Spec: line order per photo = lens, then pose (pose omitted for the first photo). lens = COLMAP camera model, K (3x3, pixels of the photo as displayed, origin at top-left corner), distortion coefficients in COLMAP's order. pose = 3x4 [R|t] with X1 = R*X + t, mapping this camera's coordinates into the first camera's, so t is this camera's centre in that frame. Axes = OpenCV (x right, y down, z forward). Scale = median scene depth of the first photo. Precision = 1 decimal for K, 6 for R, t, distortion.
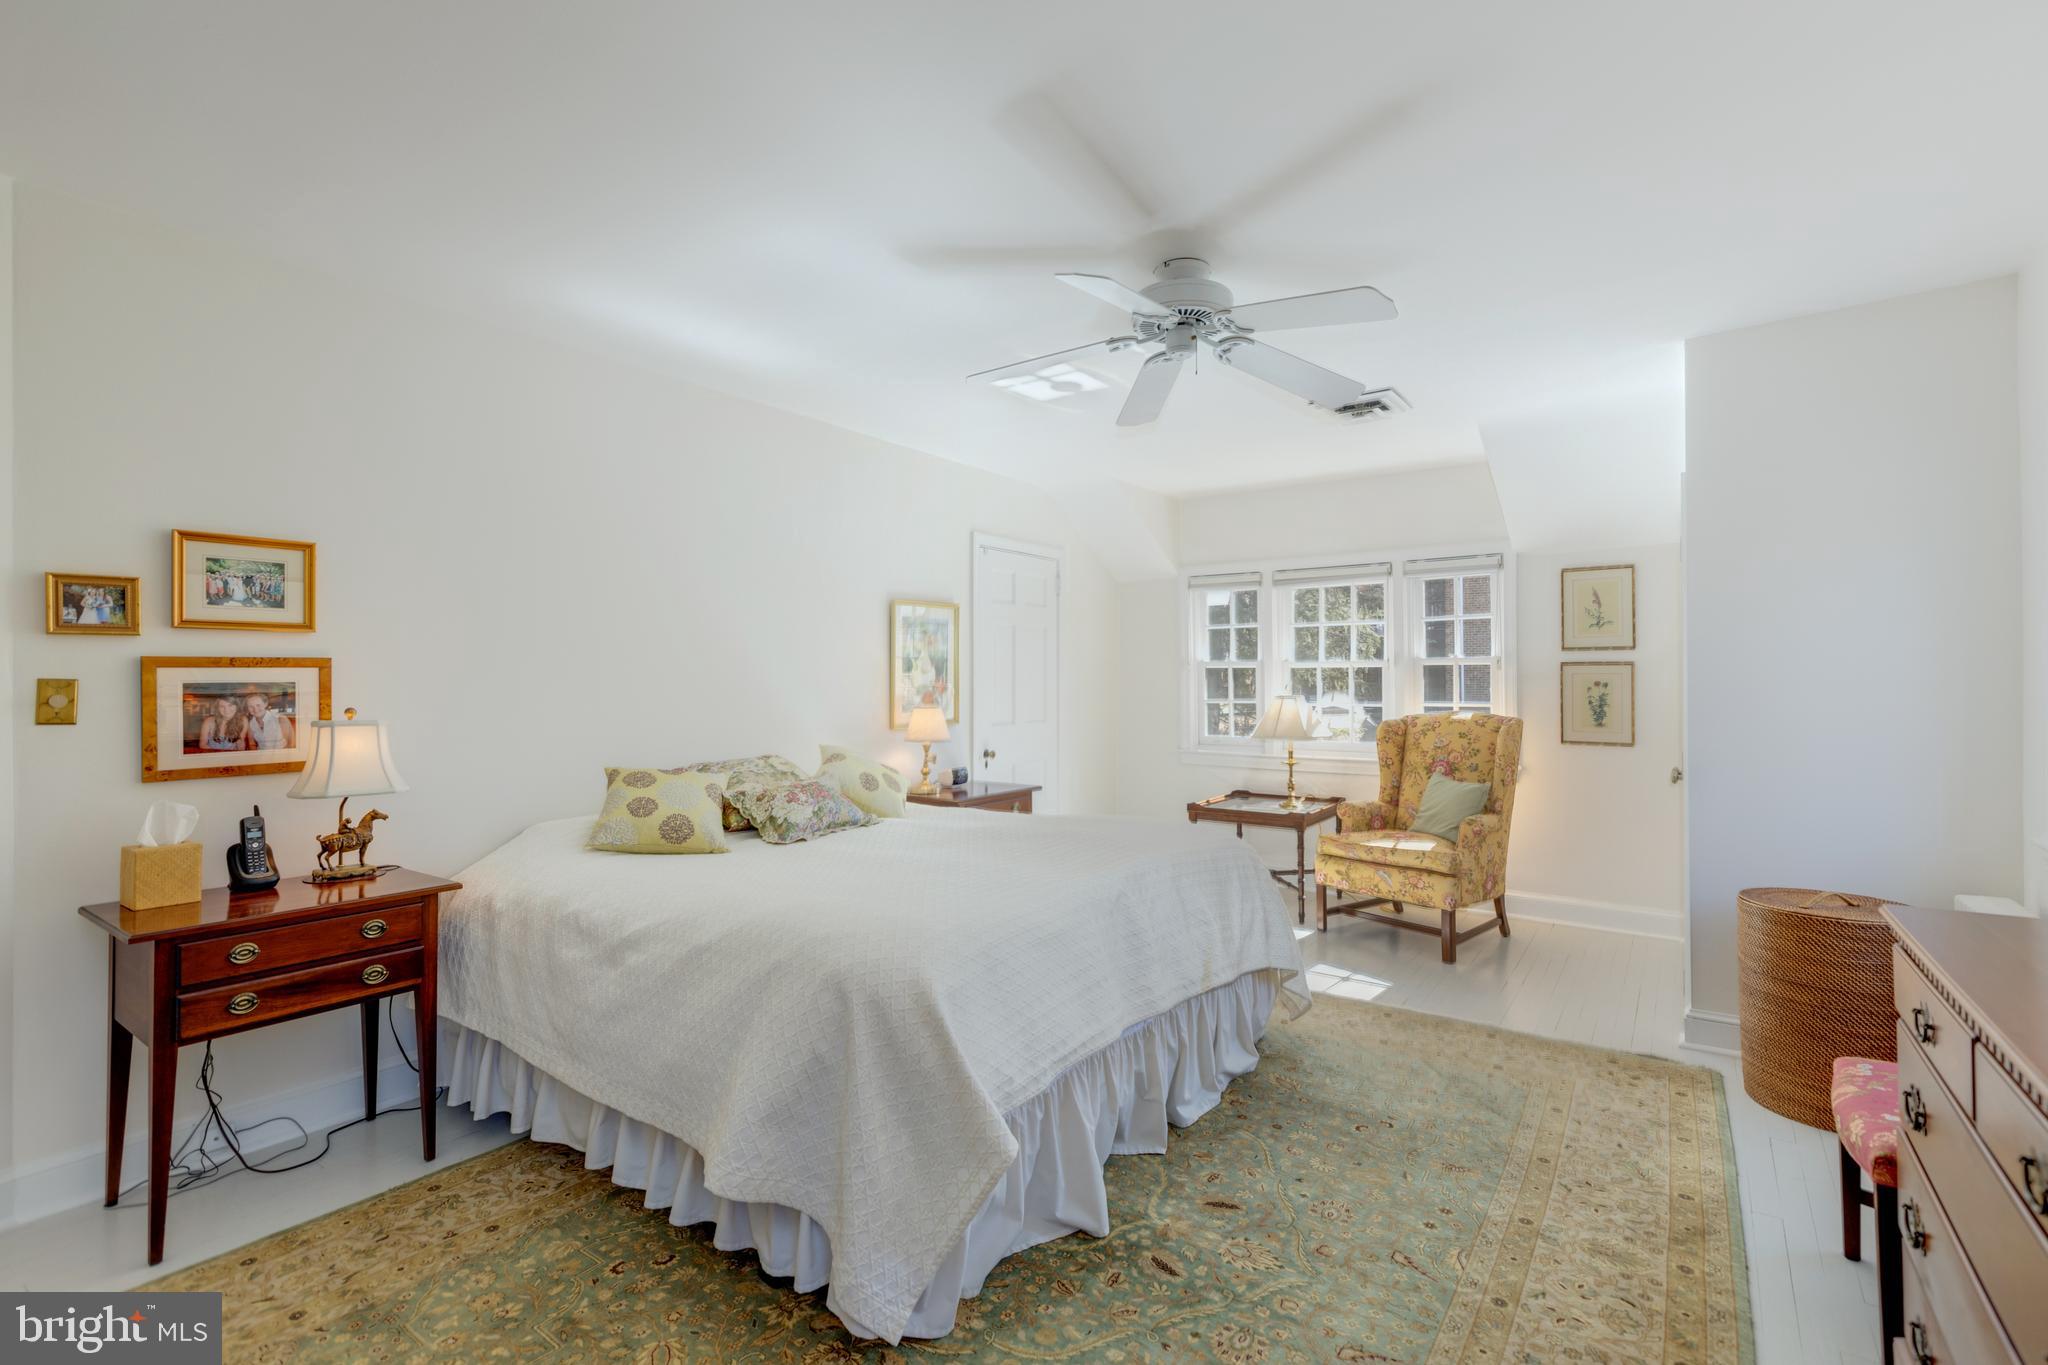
lens RADIAL K [[914.4, 0, 1035.5], [0, 914.4, 680.8], [0, 0, 1]] dist [0.001991, 0.000235]
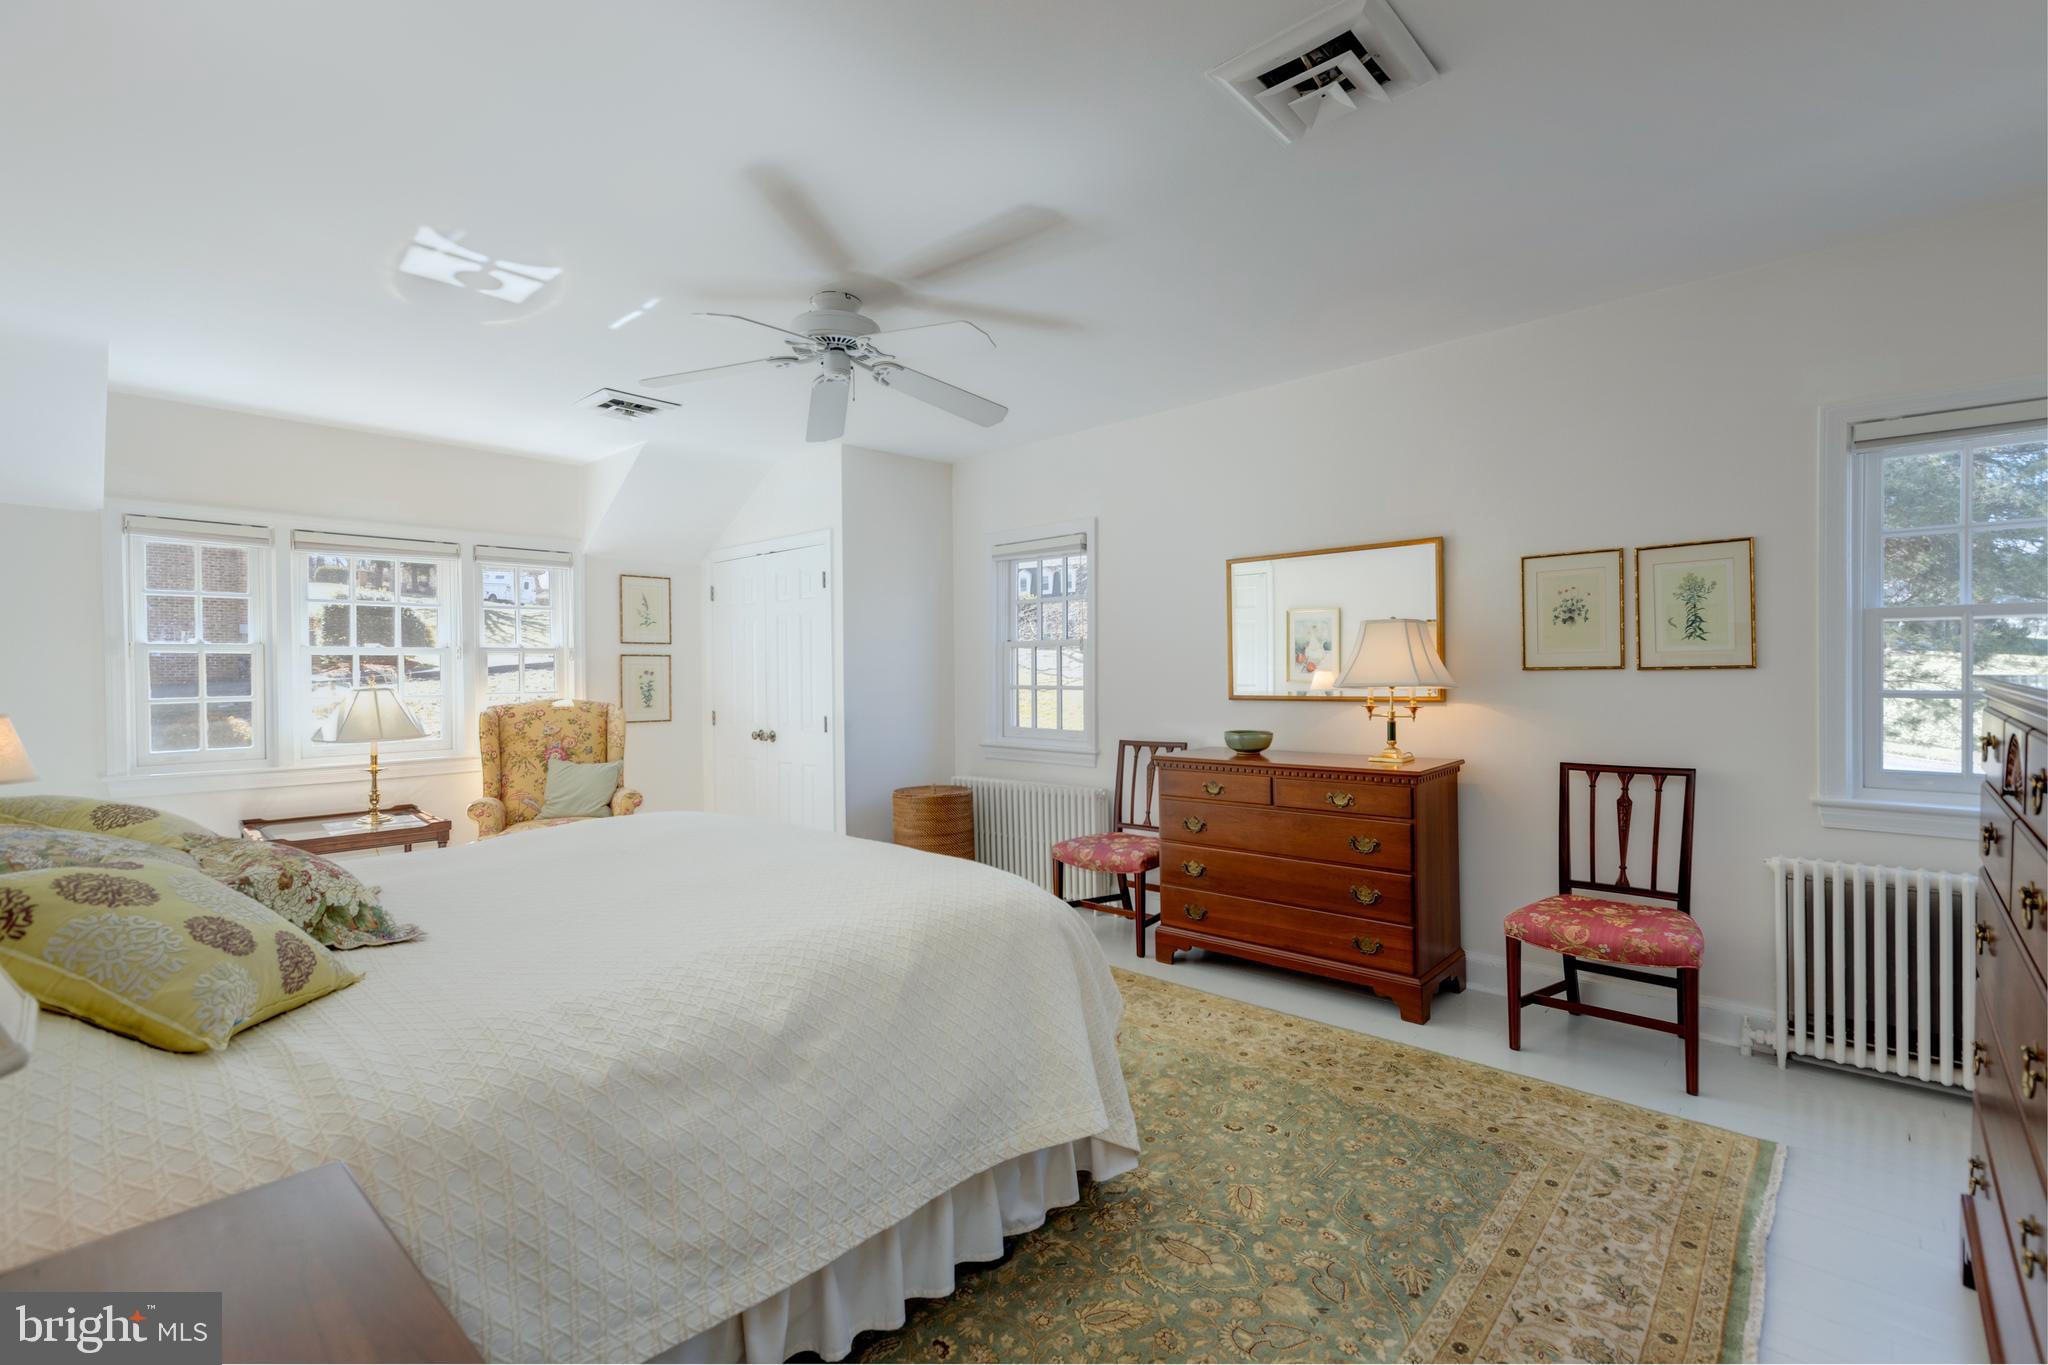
lens RADIAL K [[914.4, 0, 1035.5], [0, 914.4, 680.8], [0, 0, 1]] dist [0.001991, 0.000235]
pose [[0.110286, -0.008517, 0.993863, -0.515638], [0.005839, 0.999952, 0.007922, 0.007384], [-0.993883, 0.004929, 0.110330, 0.345952]]
